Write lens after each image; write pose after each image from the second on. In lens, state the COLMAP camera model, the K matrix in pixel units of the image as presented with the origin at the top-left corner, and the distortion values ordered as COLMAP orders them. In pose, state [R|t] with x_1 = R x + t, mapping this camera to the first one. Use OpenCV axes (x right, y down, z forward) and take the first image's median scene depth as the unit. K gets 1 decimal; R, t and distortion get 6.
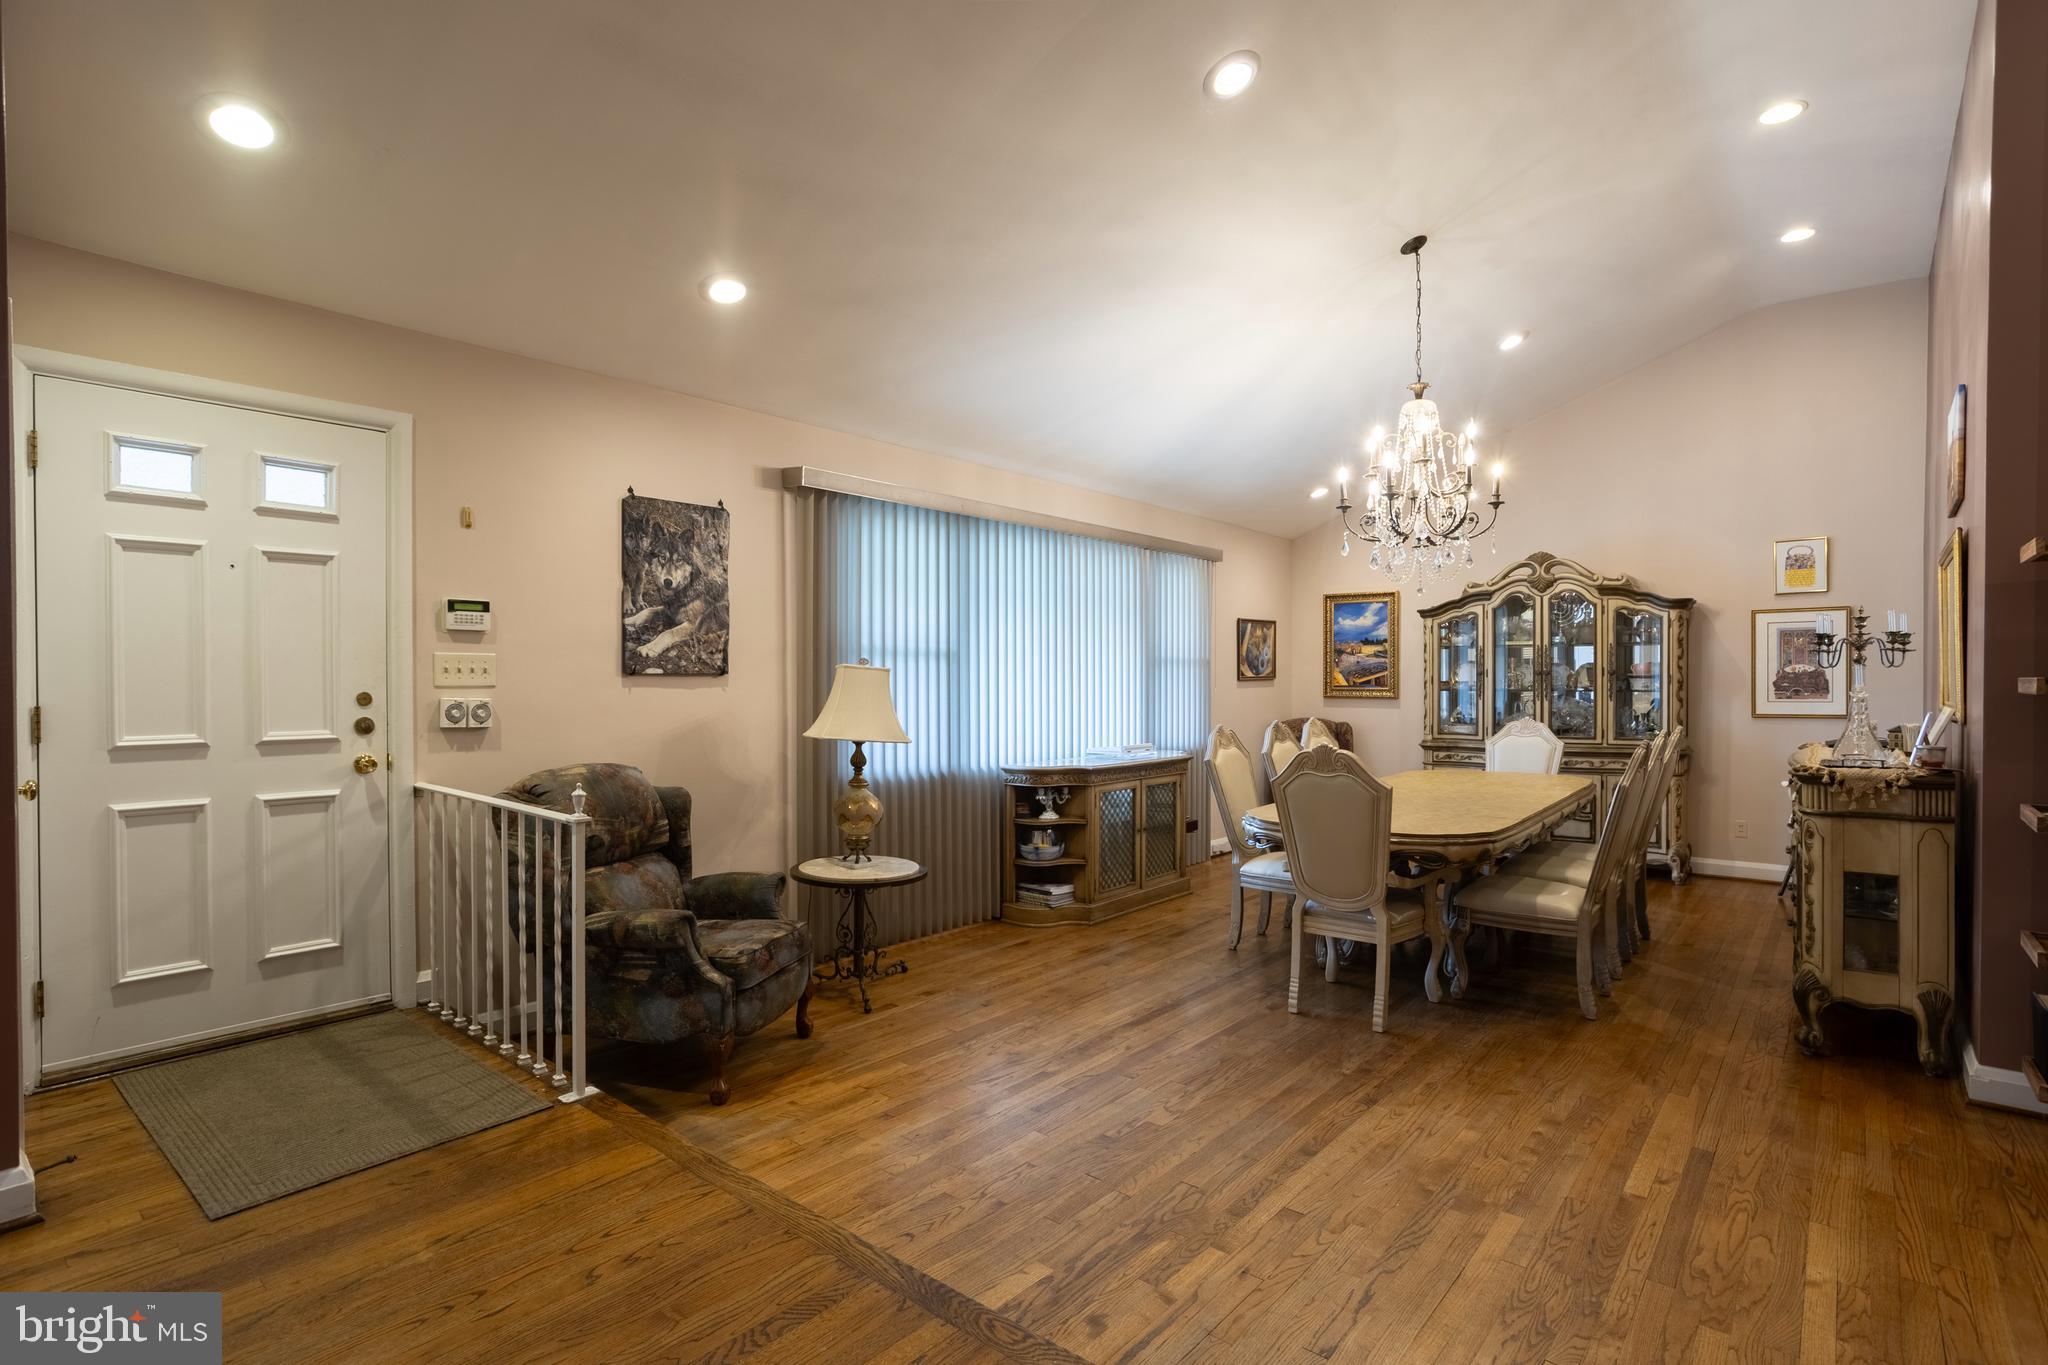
lens RADIAL K [[1004.1, 0, 1032.4], [0, 1004.1, 693.0], [0, 0, 1]] dist [-0.053413, 0.029519]
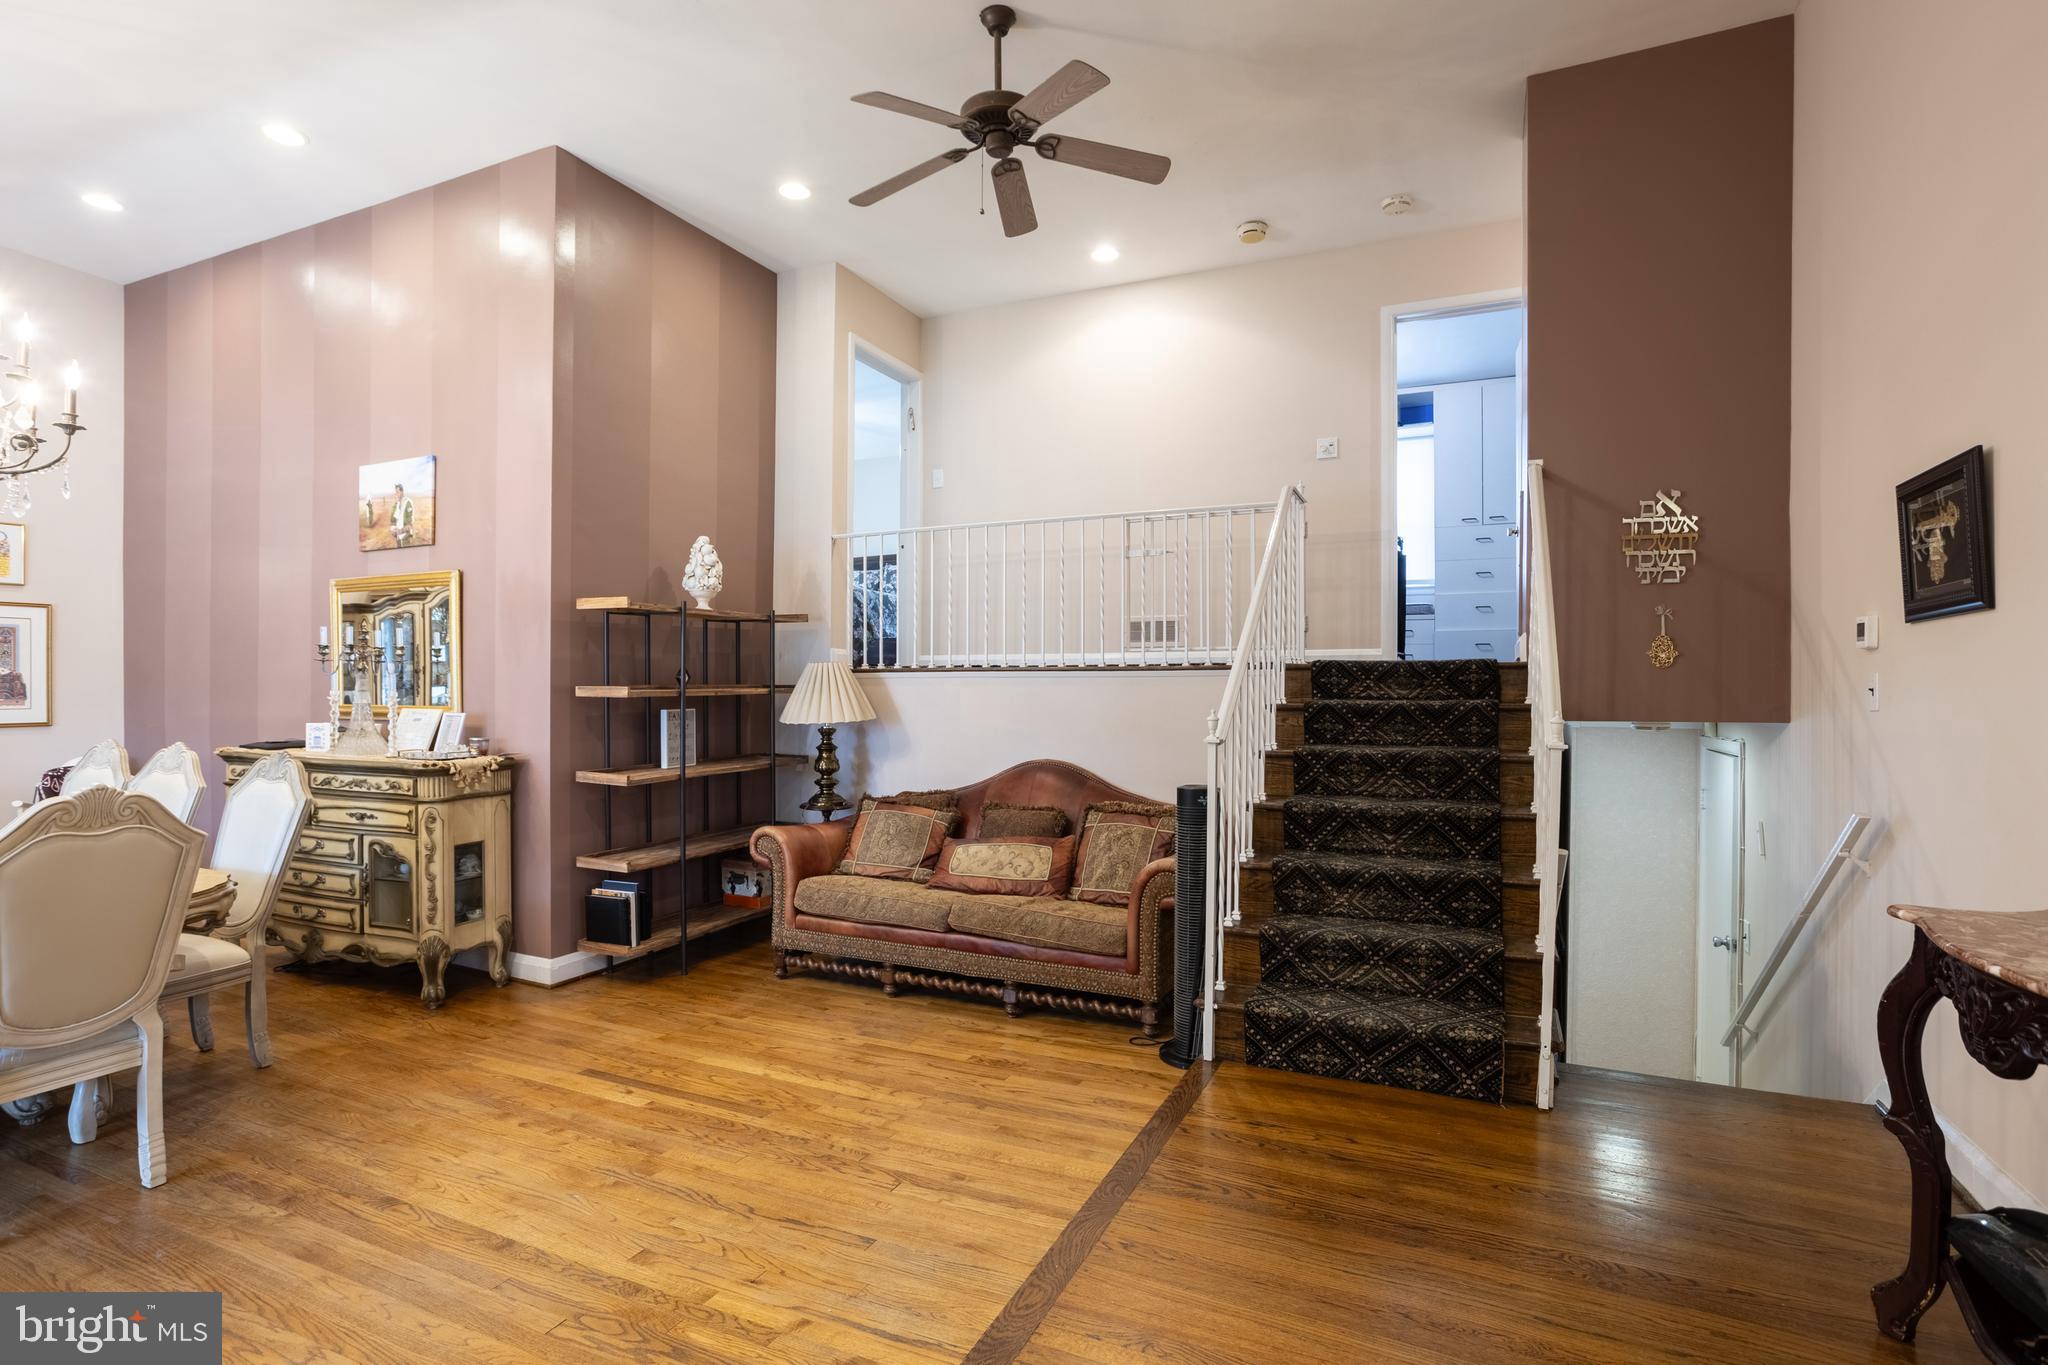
lens RADIAL K [[1004.1, 0, 1024.5], [0, 1004.1, 691.5], [0, 0, 1]] dist [-0.053413, 0.029519]
pose [[-0.266320, -0.004310, 0.963875, -0.484348], [0.007026, 0.999955, 0.006412, -0.009708], [-0.963859, 0.008480, -0.266277, 0.587238]]
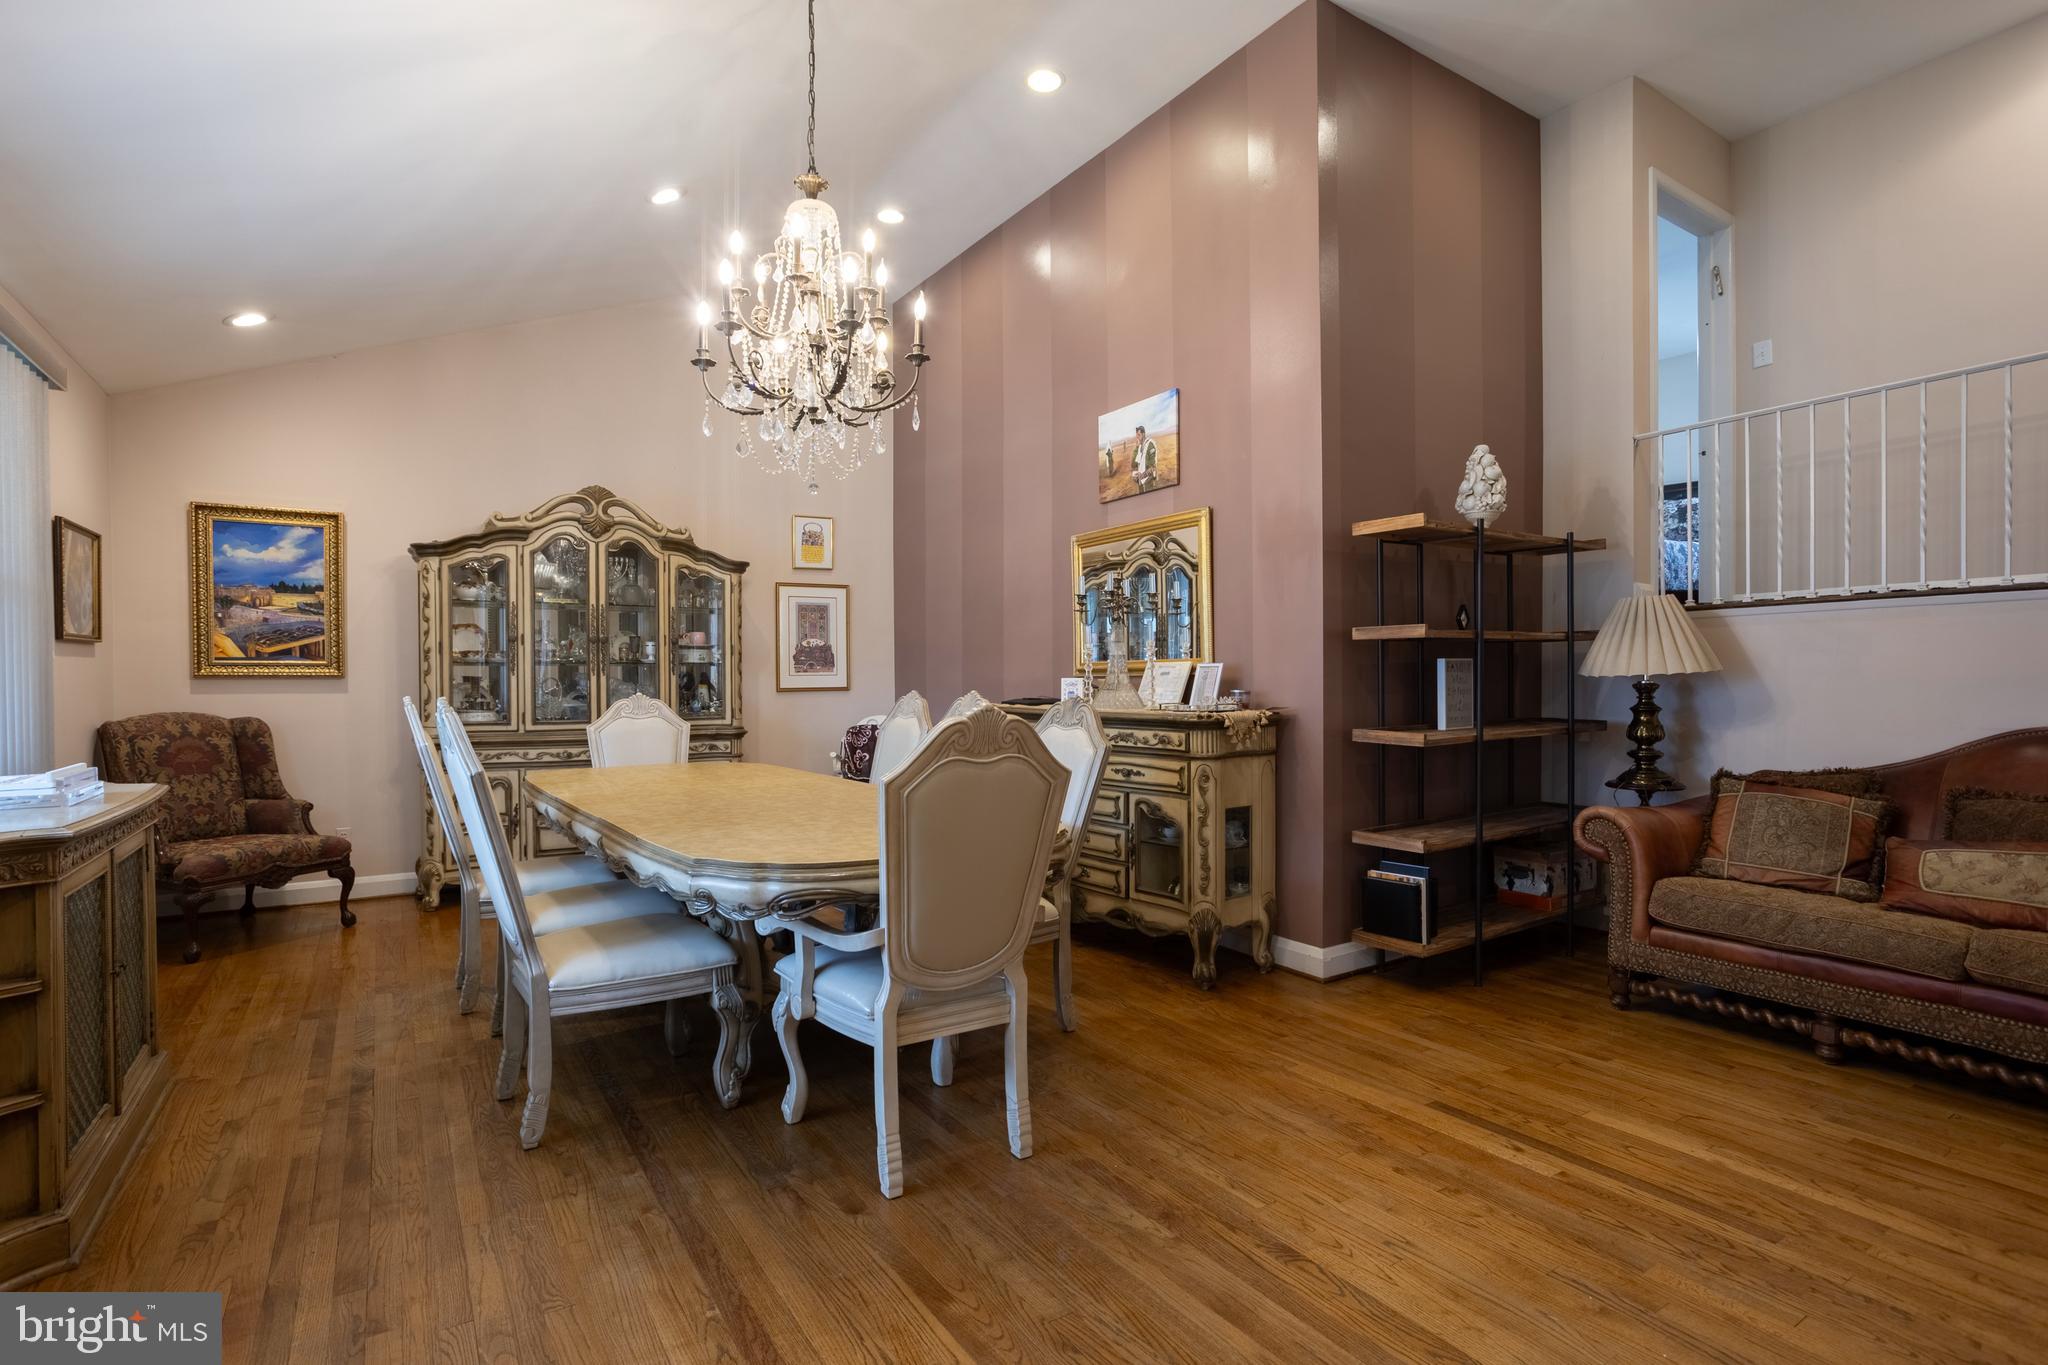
lens RADIAL K [[1004.1, 0, 1021.9], [0, 1004.1, 693.1], [0, 0, 1]] dist [-0.053413, 0.029519]
pose [[0.292498, -0.012578, 0.956184, -0.256715], [0.017969, 0.999809, 0.007655, 0.039192], [-0.956097, 0.014943, 0.292668, 0.809626]]
